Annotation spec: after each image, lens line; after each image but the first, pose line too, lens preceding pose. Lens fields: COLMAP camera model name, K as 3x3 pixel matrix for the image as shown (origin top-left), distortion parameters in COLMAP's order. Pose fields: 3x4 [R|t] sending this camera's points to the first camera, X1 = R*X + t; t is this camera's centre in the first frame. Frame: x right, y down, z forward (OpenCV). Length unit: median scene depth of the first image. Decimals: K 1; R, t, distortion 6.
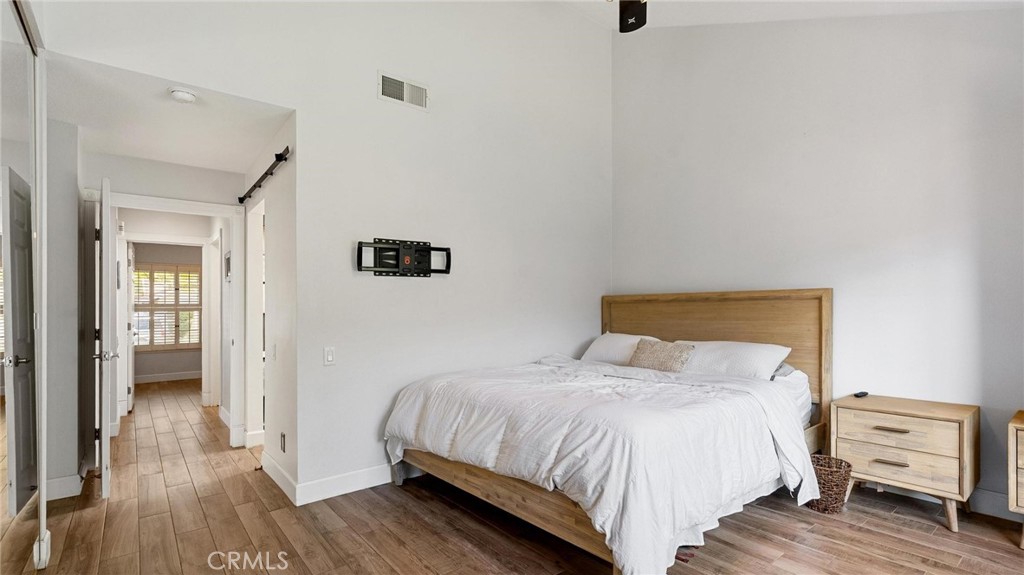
lens RADIAL K [[478.1, 0, 507.0], [0, 478.1, 302.5], [0, 0, 1]] dist [-0.002823, 0.001342]
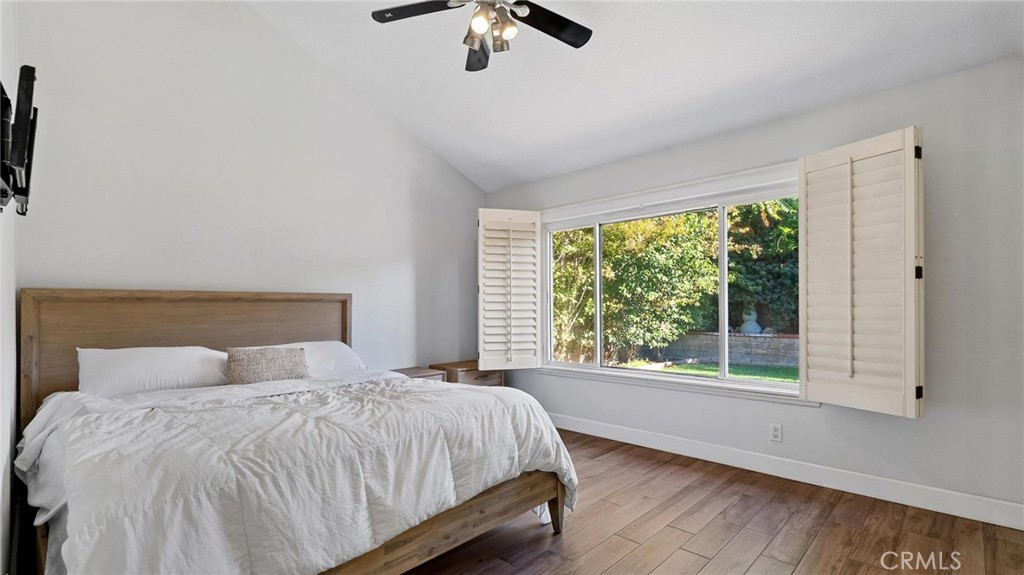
lens RADIAL K [[478.1, 0, 507.0], [0, 478.1, 302.5], [0, 0, 1]] dist [-0.002823, 0.001342]
pose [[-0.132723, 0.021380, 0.990923, -0.585962], [-0.006489, 0.999727, -0.022439, 0.017244], [-0.991132, -0.009408, -0.132548, 0.703189]]
